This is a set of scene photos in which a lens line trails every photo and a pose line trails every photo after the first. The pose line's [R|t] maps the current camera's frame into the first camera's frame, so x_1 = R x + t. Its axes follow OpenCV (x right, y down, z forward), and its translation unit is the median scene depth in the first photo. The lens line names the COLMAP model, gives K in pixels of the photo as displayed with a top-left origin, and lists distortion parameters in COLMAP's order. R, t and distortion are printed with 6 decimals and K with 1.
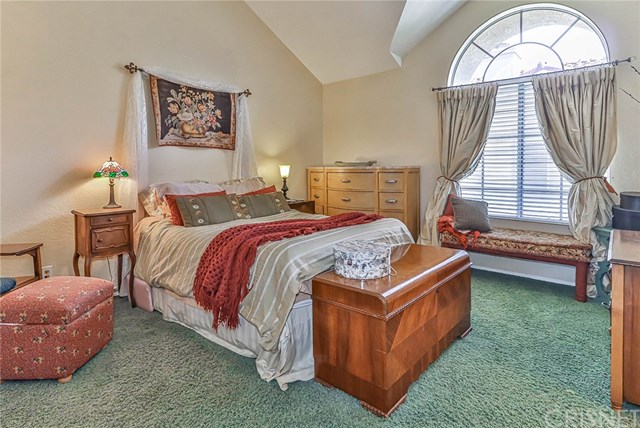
lens RADIAL K [[353.0, 0, 320.2], [0, 353.0, 175.4], [0, 0, 1]] dist [-0.001562, -0.000814]
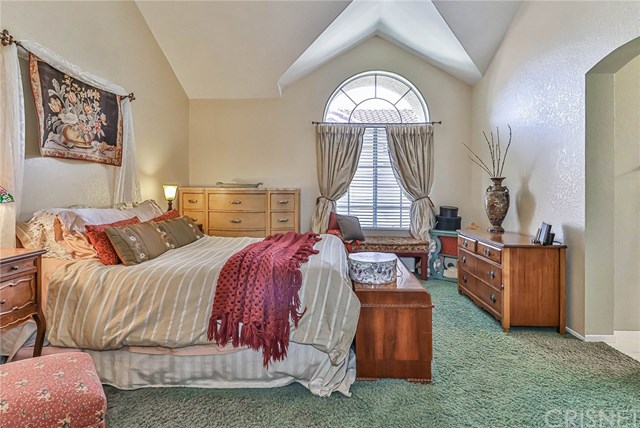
lens RADIAL K [[343.0, 0, 320.1], [0, 343.0, 192.3], [0, 0, 1]] dist [0.024342, -0.029875]
pose [[0.776780, 0.001626, 0.629770, -0.423767], [0.003210, 0.999973, -0.006541, -0.006258], [-0.629764, 0.007103, 0.776754, 0.115260]]
